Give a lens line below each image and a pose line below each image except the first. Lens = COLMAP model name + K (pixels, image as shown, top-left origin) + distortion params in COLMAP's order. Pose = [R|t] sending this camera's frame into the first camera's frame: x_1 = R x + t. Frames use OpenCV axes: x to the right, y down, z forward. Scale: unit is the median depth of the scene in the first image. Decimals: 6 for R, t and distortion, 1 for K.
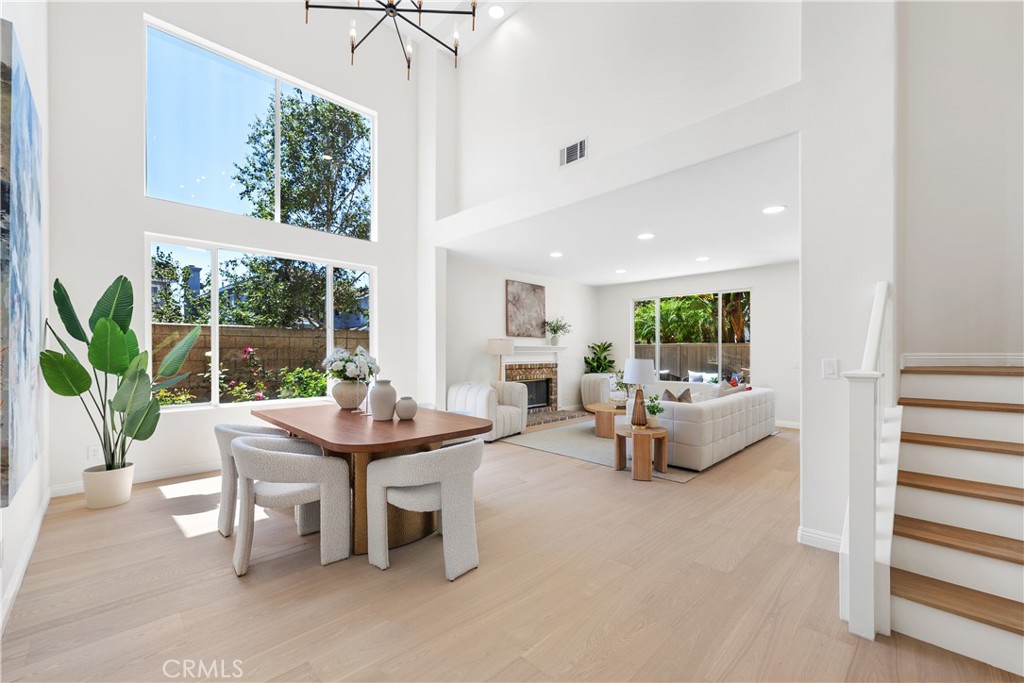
lens RADIAL K [[415.6, 0, 512.0], [0, 415.6, 349.1], [0, 0, 1]] dist [0.006305, -0.000225]
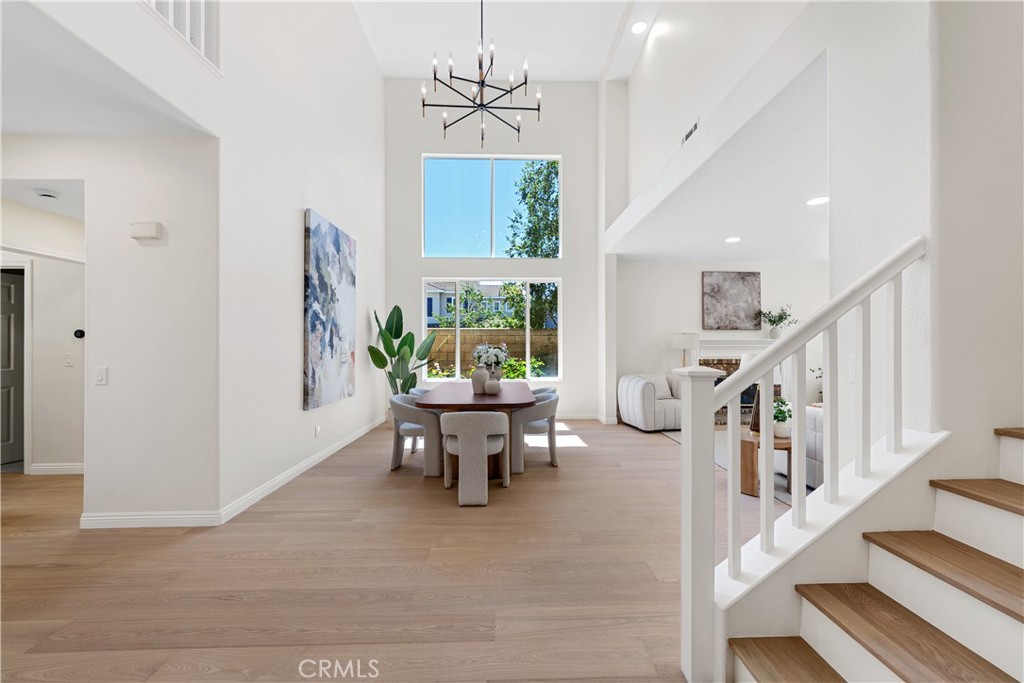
lens RADIAL K [[381.7, 0, 516.5], [0, 381.7, 344.1], [0, 0, 1]] dist [0.000396, 0.000066]
pose [[0.731458, -0.007987, -0.681840, 0.270395], [0.007715, 0.999964, -0.003437, 0.002004], [0.681843, -0.002746, 0.731493, 0.048533]]
